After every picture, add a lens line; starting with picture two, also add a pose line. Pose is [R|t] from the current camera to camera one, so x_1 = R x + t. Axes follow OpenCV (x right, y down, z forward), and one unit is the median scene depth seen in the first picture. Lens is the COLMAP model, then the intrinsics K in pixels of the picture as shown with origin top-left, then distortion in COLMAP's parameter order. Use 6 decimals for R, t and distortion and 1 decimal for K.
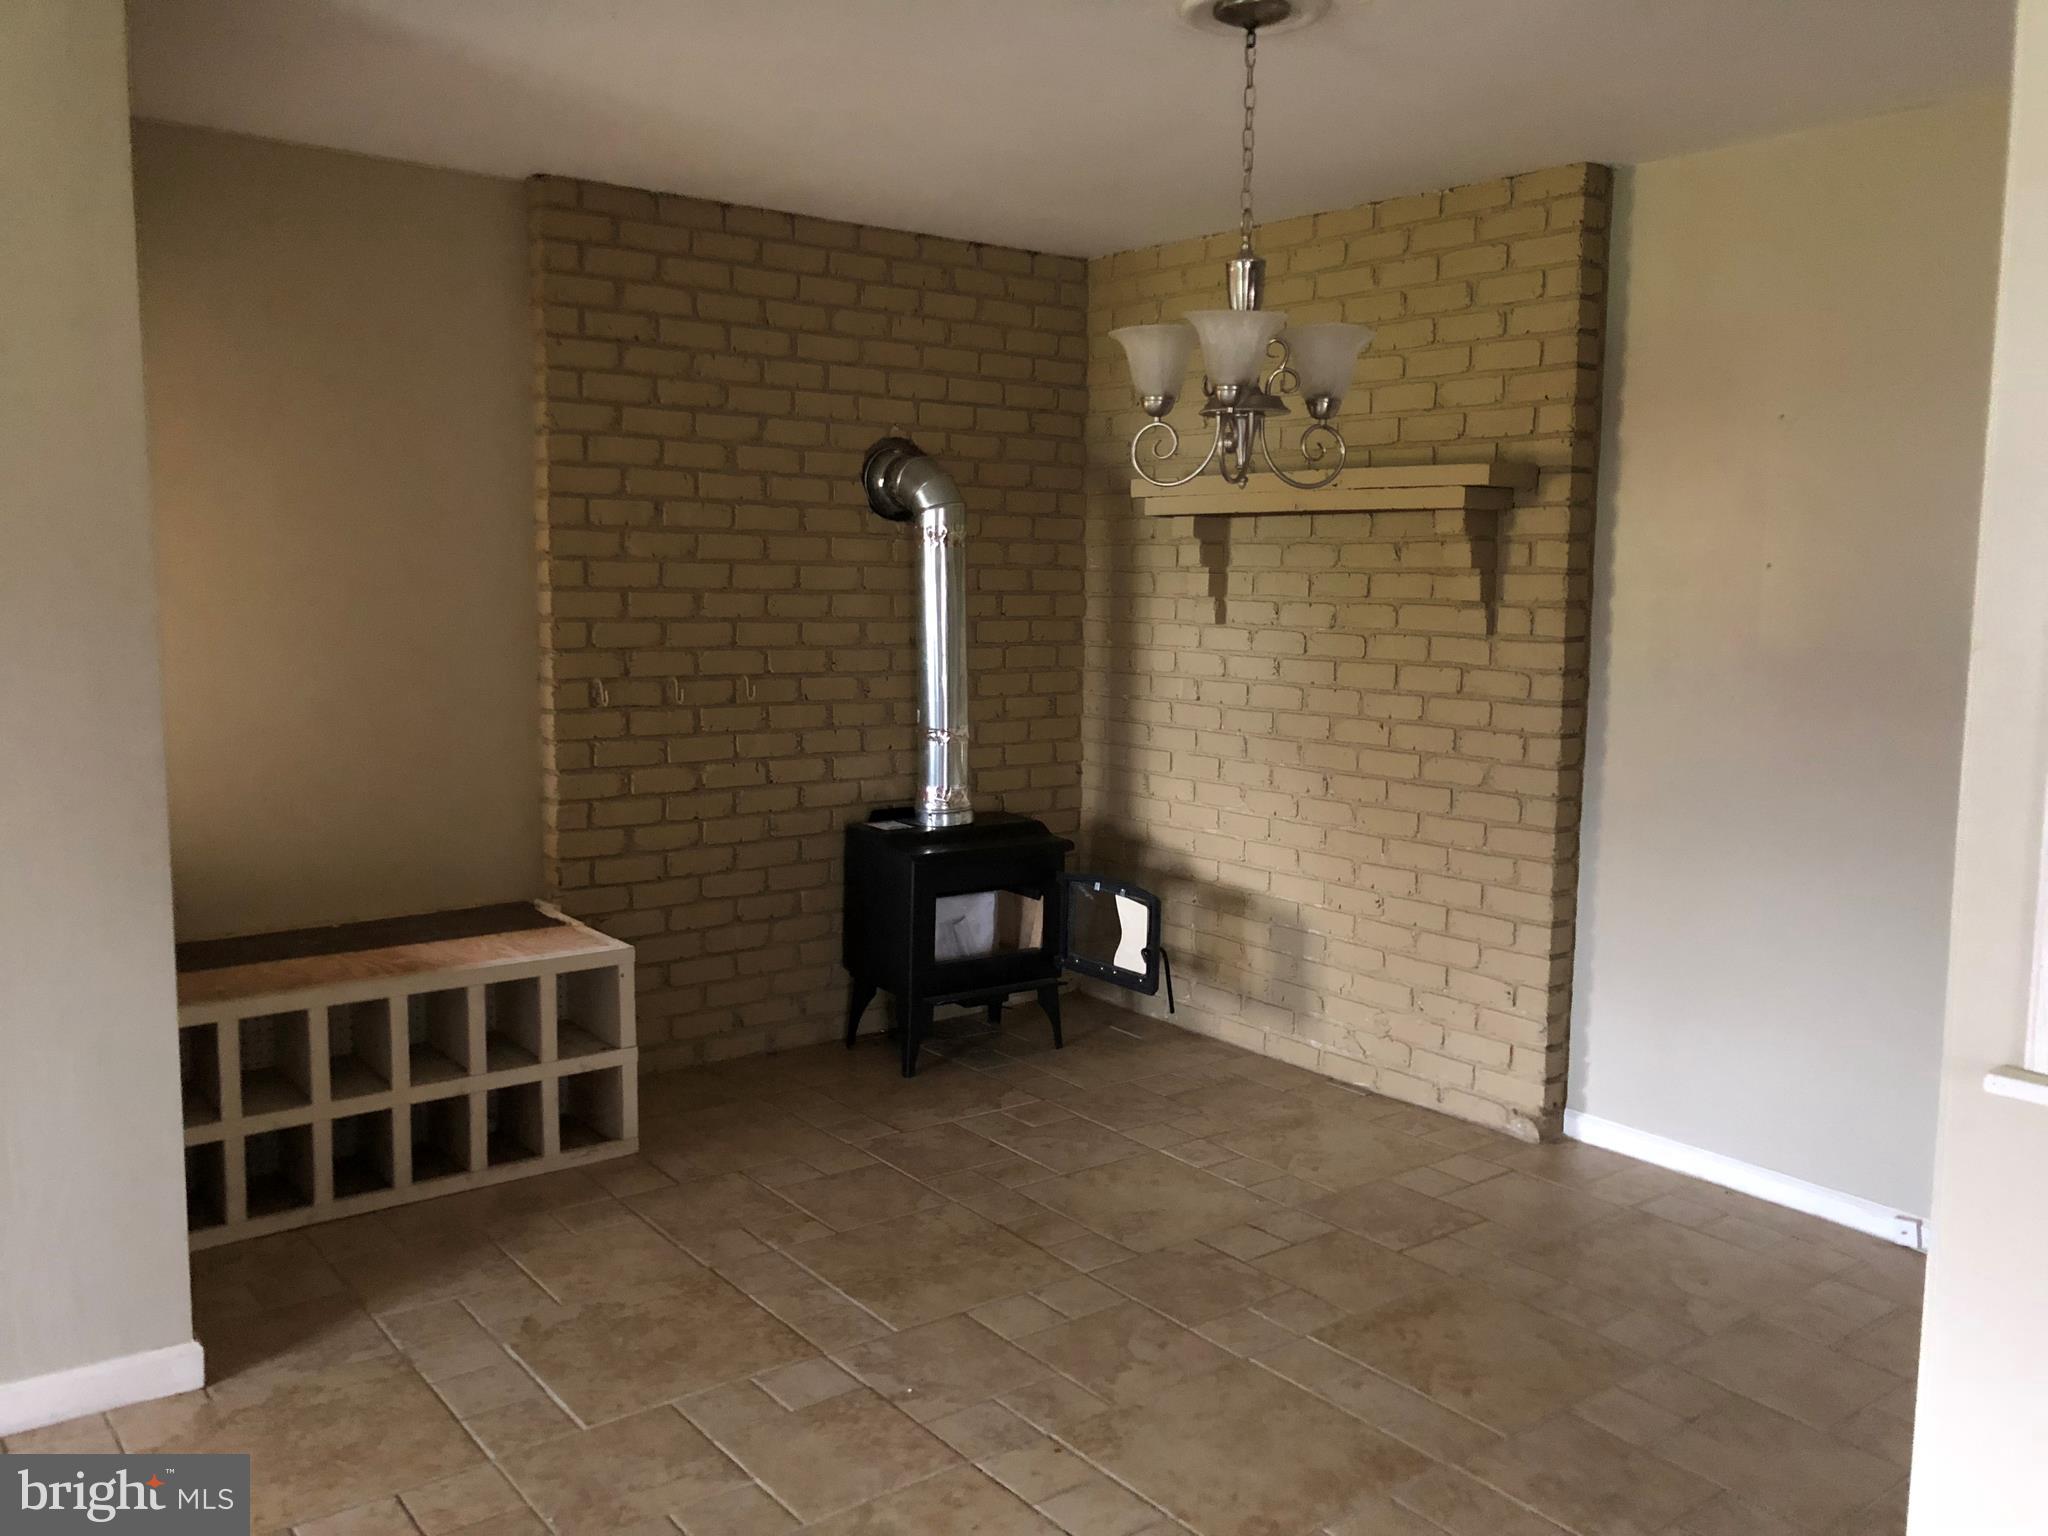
lens RADIAL K [[1681.3, 0, 1024.1], [0, 1681.3, 767.0], [0, 0, 1]] dist [0.065585, -0.054250]
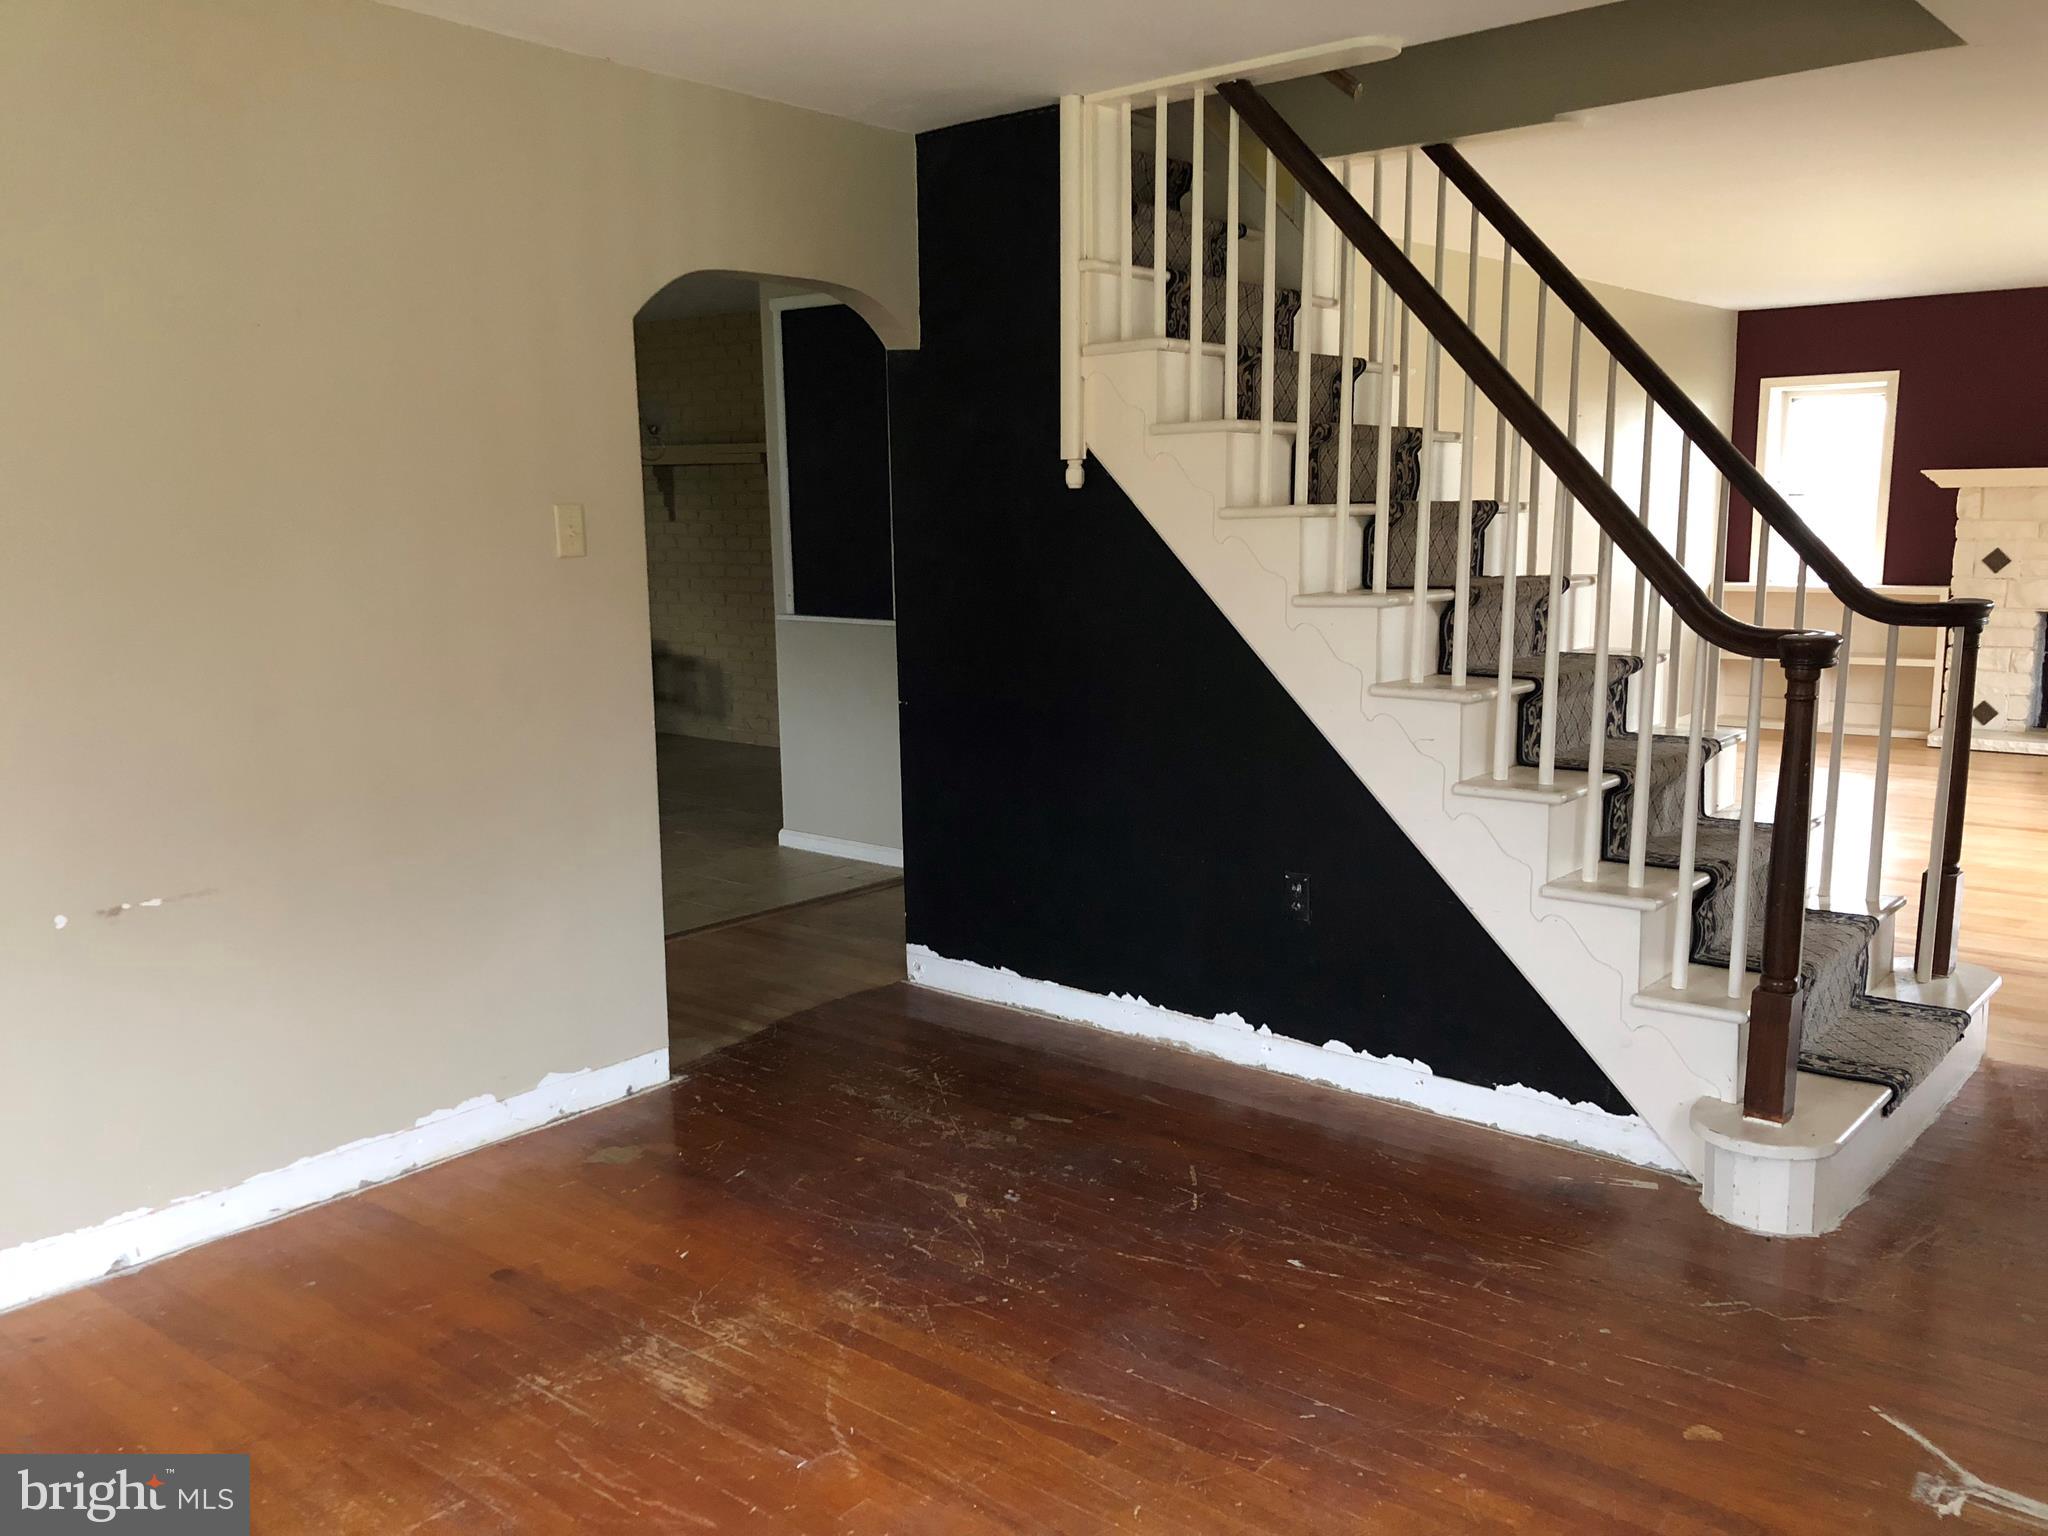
lens RADIAL K [[1681.3, 0, 1023.0], [0, 1681.3, 776.0], [0, 0, 1]] dist [0.065585, -0.054250]
pose [[0.976209, -0.055720, 0.209549, 0.087836], [0.045144, 0.997470, 0.054922, 0.123965], [-0.212079, -0.044155, 0.976254, -1.036340]]
